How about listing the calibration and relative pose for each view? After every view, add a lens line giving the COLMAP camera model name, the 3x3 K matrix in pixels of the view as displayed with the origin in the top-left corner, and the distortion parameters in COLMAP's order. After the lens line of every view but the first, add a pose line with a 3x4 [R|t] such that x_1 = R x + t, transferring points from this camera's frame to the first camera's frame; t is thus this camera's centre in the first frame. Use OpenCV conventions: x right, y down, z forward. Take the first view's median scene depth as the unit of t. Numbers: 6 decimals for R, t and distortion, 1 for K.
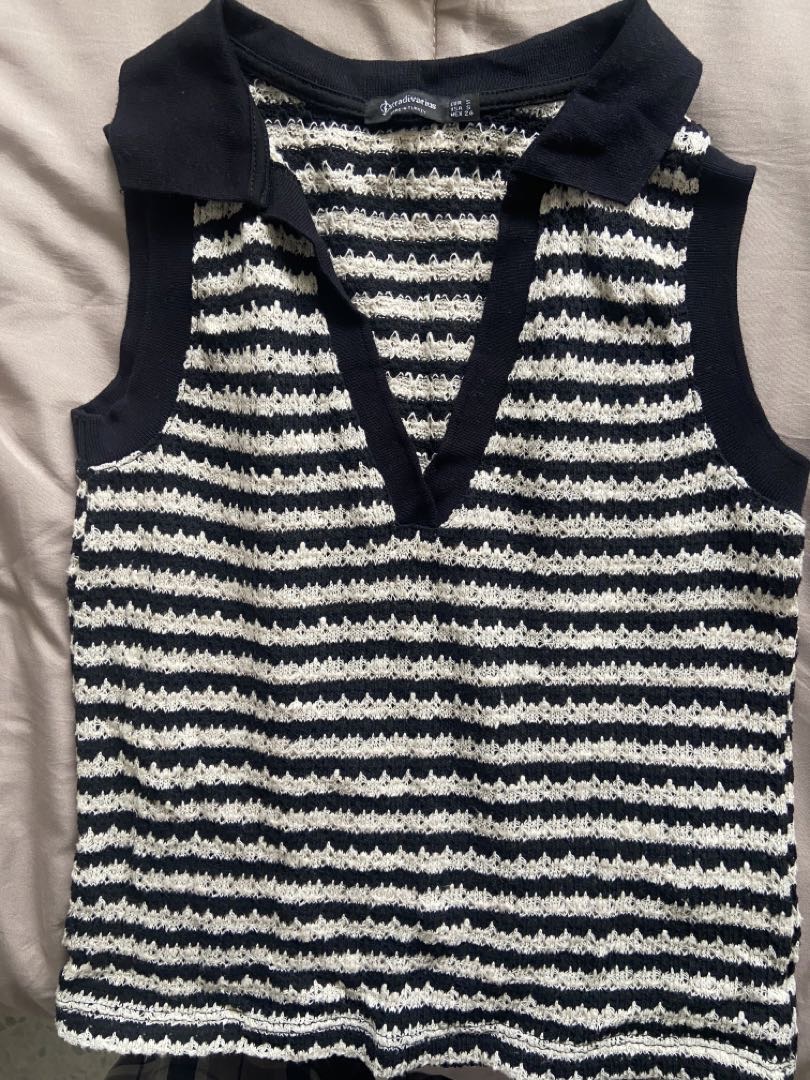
lens RADIAL K [[812.8, 0, 401.3], [0, 812.8, 539.5], [0, 0, 1]] dist [0.118472, -0.156491]
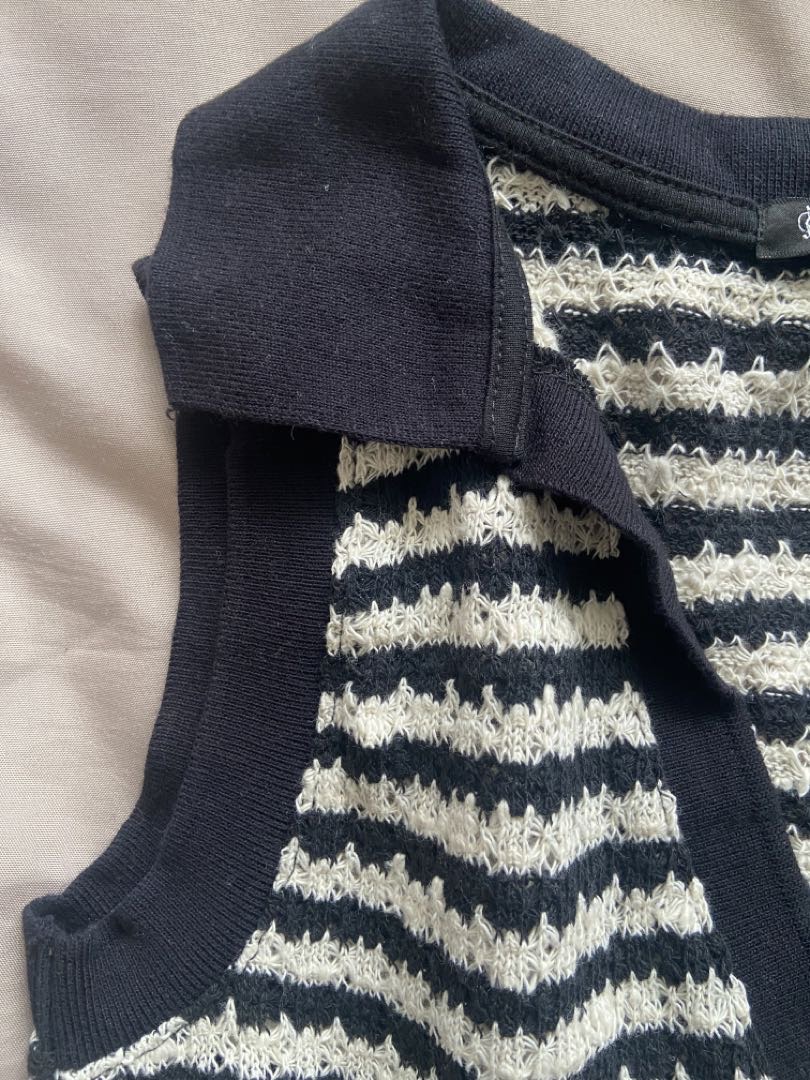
lens RADIAL K [[839.7, 0, 407.2], [0, 839.7, 535.7], [0, 0, 1]] dist [0.123625, -0.182310]
pose [[0.999861, 0.009985, -0.013350, -0.210833], [-0.011223, 0.995307, -0.096112, -0.316770], [0.012328, 0.096248, 0.995281, 0.578569]]
